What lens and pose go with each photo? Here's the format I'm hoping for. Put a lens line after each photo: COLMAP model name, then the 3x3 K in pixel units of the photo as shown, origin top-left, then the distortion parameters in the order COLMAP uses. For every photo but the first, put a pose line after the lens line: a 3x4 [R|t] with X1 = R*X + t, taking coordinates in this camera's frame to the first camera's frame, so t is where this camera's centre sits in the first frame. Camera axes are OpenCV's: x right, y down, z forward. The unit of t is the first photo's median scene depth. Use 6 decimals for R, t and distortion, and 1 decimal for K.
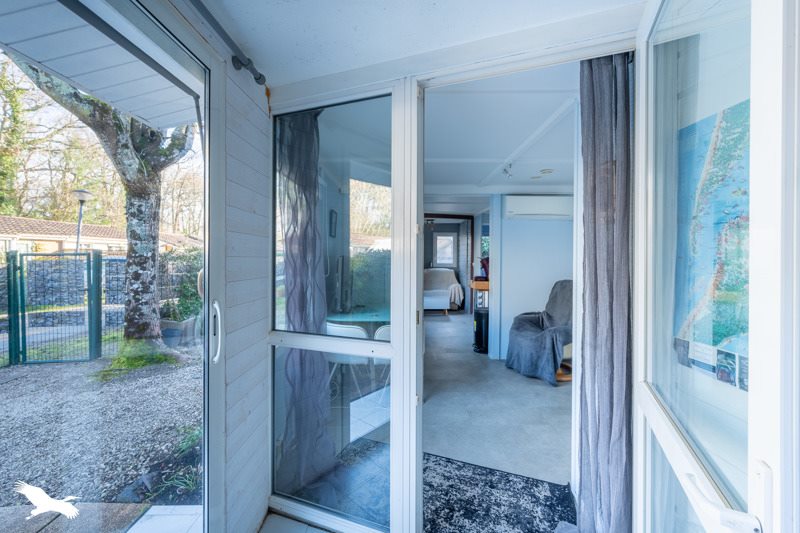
lens RADIAL K [[324.2, 0, 404.3], [0, 324.2, 254.2], [0, 0, 1]] dist [0.000351, -0.000048]
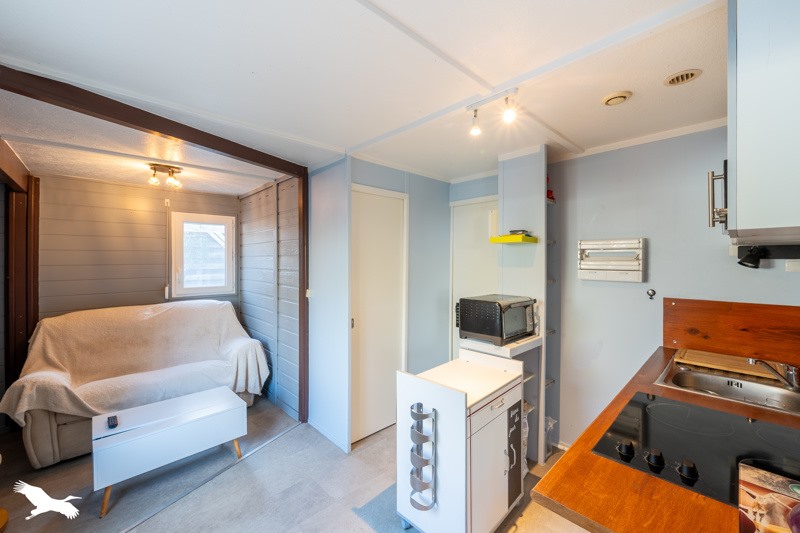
lens RADIAL K [[319.3, 0, 400.0], [0, 319.3, 266.5], [0, 0, 1]] dist [0.001431, 0.000052]
pose [[0.730011, -0.011678, 0.683336, 0.029505], [-0.005278, 0.999728, 0.022723, -0.009796], [-0.683415, -0.020195, 0.729750, 0.595958]]
